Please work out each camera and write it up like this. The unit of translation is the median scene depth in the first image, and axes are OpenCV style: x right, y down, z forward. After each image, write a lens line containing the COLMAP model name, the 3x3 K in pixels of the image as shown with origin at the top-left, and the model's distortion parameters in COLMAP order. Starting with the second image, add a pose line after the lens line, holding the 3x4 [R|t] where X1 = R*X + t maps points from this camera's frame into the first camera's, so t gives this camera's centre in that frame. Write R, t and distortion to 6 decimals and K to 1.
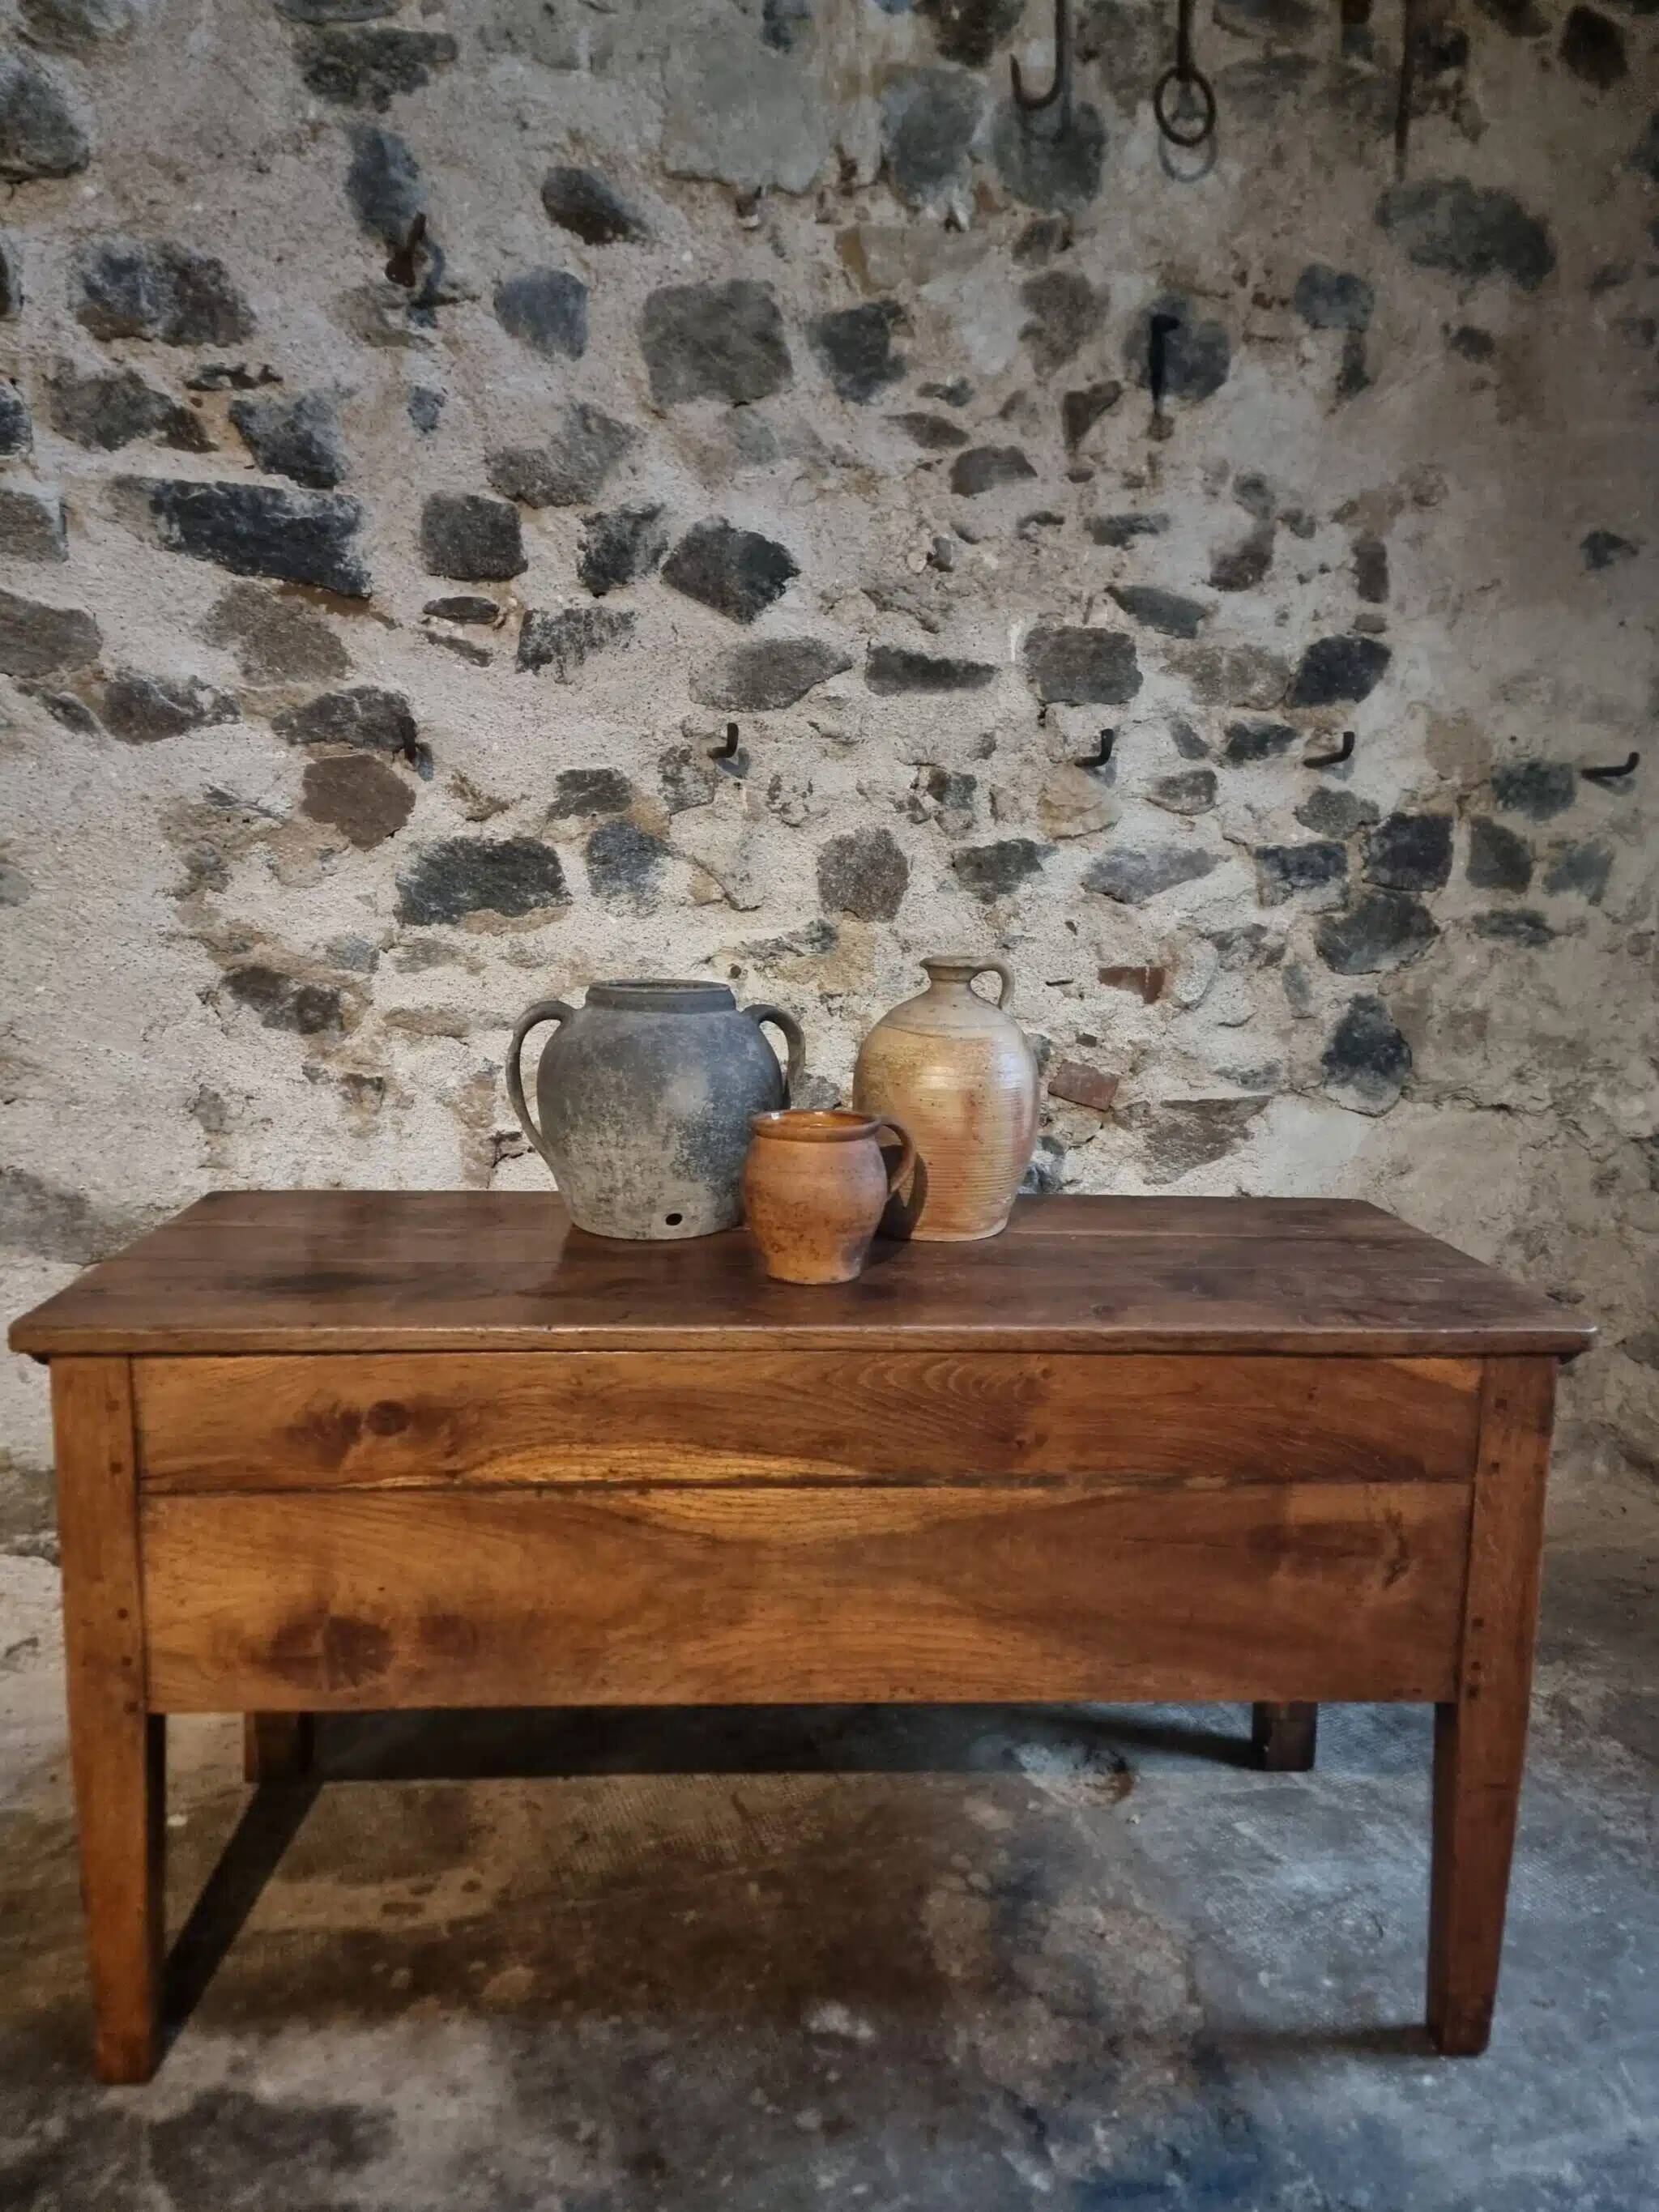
lens RADIAL K [[1582.2, 0, 834.5], [0, 1582.2, 1107.8], [0, 0, 1]] dist [0.087320, -0.087005]
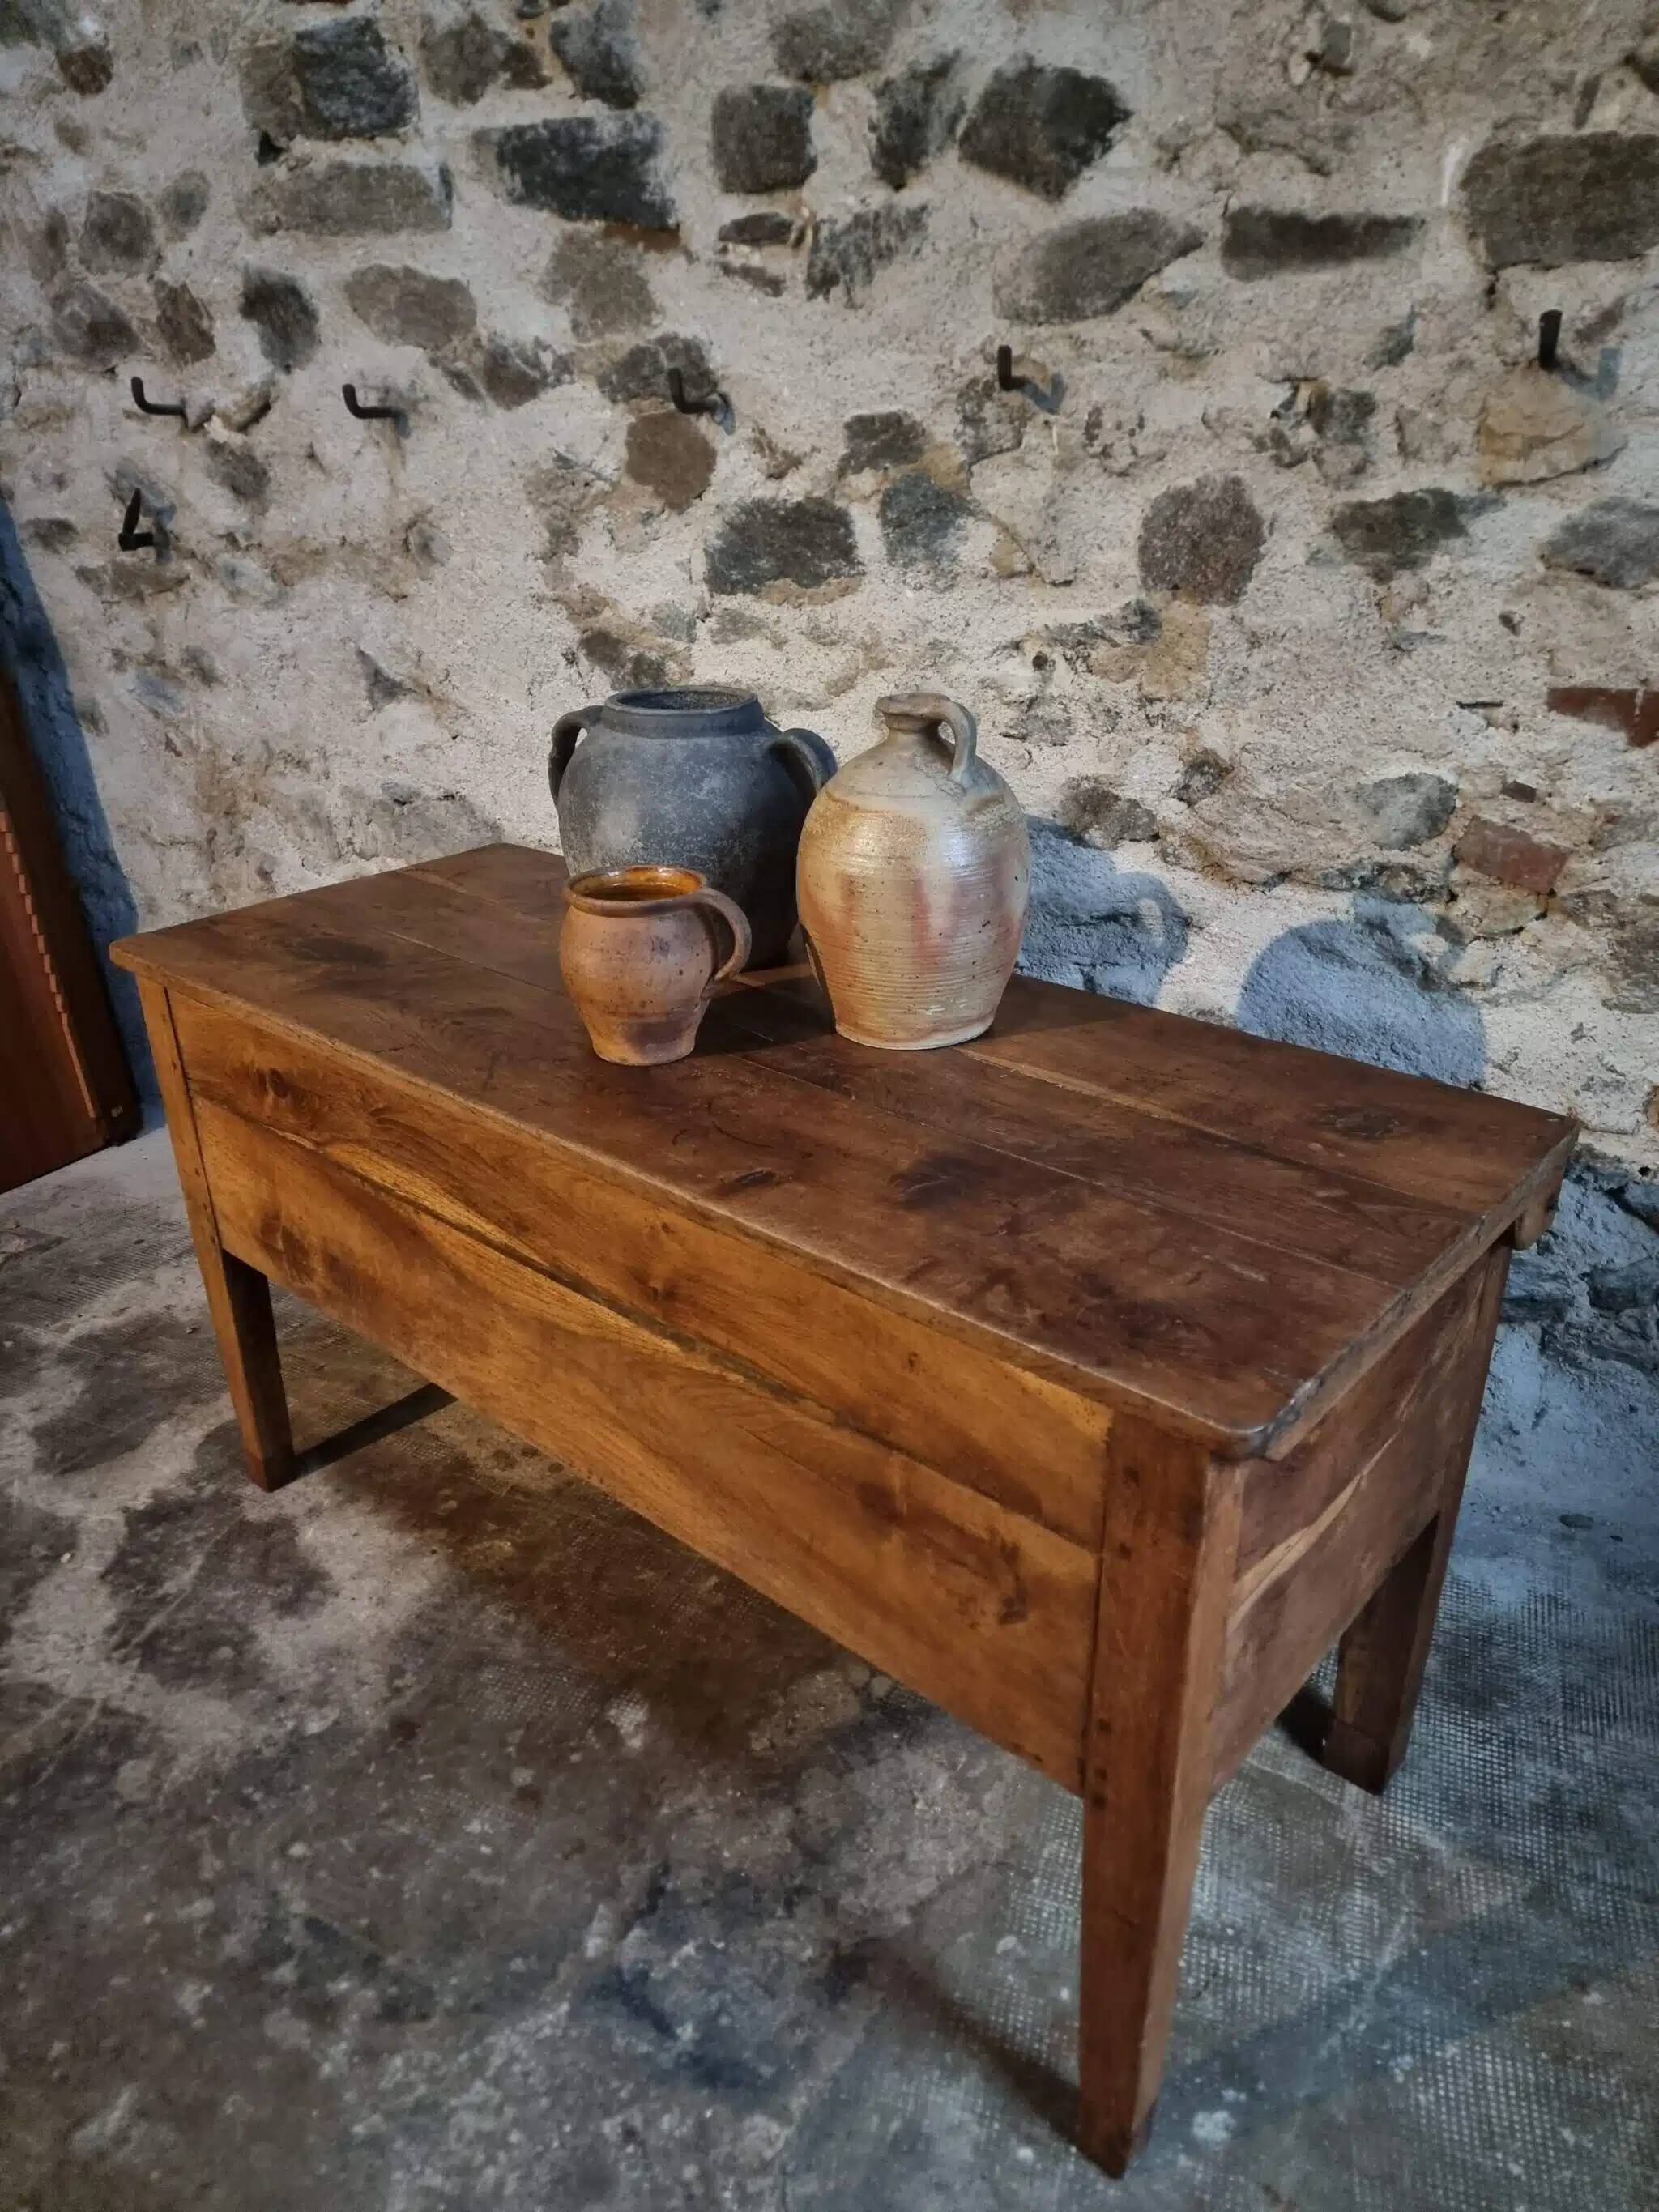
lens RADIAL K [[1532.6, 0, 820.1], [0, 1532.6, 1104.2], [0, 0, 1]] dist [0.073794, -0.070353]
pose [[0.709855, 0.264887, -0.652641, 0.477193], [-0.081024, 0.951148, 0.297914, -0.101774], [0.699672, -0.158597, 0.696640, 0.319171]]
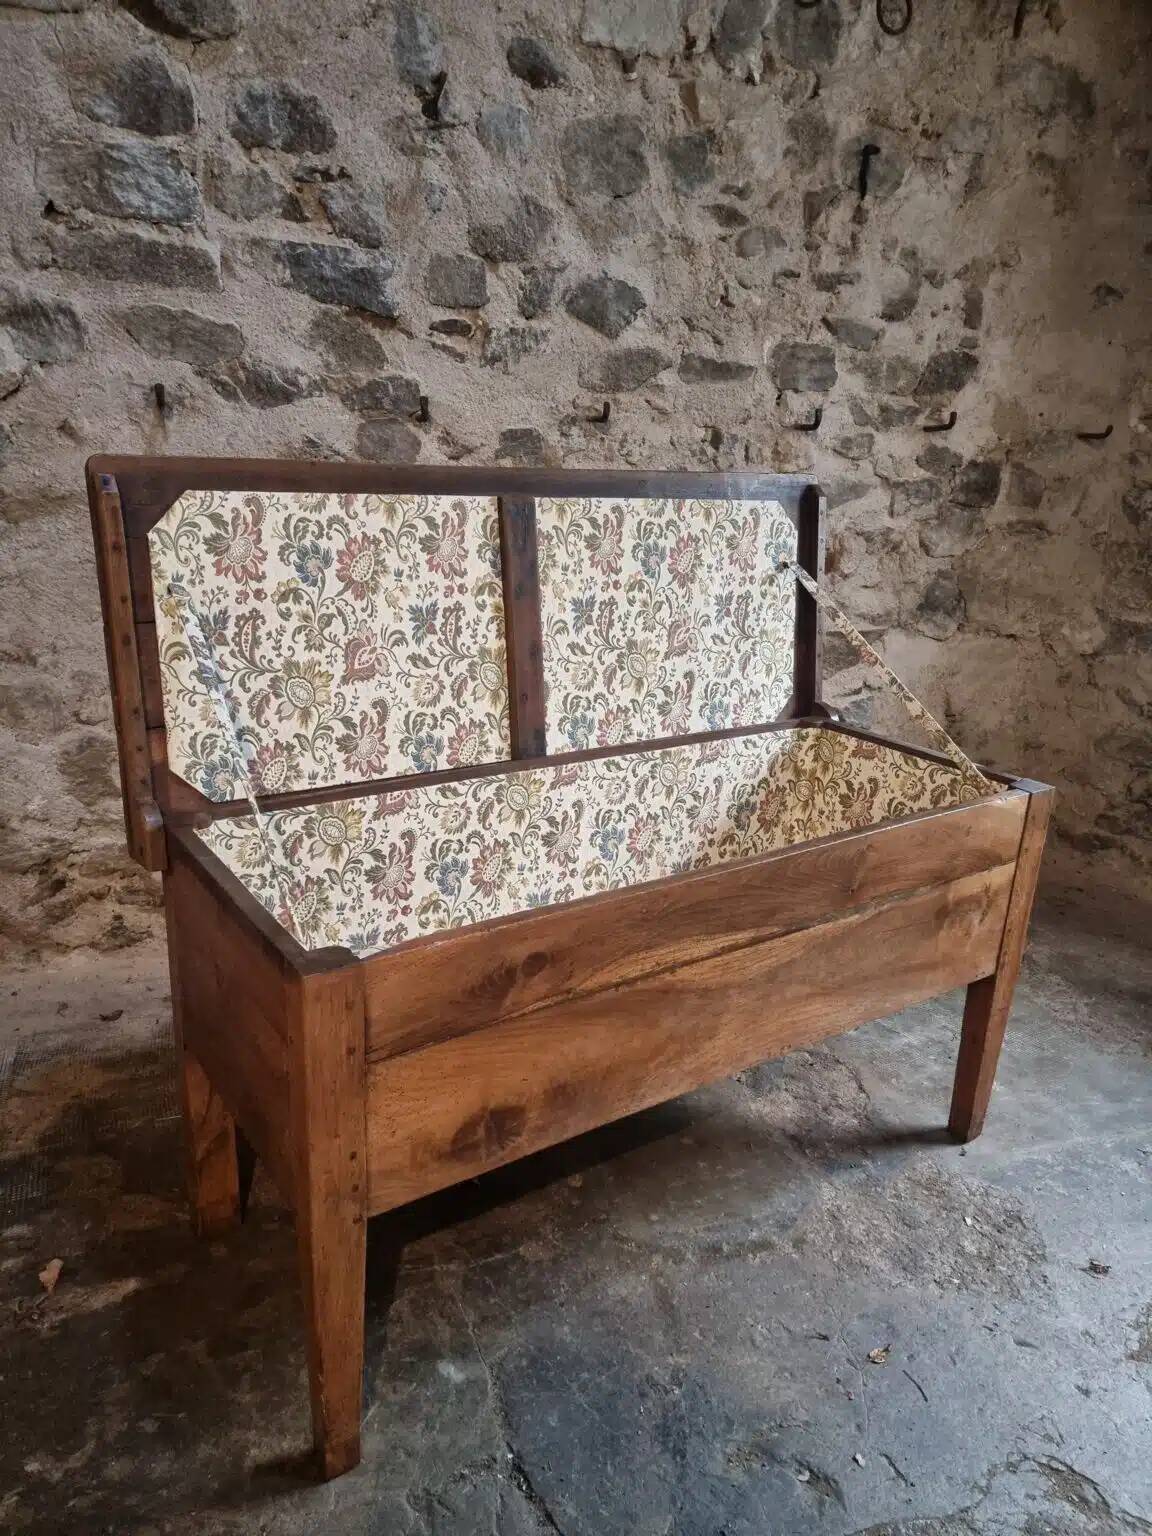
lens RADIAL K [[1061.3, 0, 566.1], [0, 1061.3, 789.5], [0, 0, 1]] dist [0.085772, -0.069299]
pose [[0.997467, 0.006072, 0.070872, -0.181521], [-0.017534, 0.986595, 0.162246, -0.021241], [-0.068937, -0.163078, 0.984202, -0.173590]]
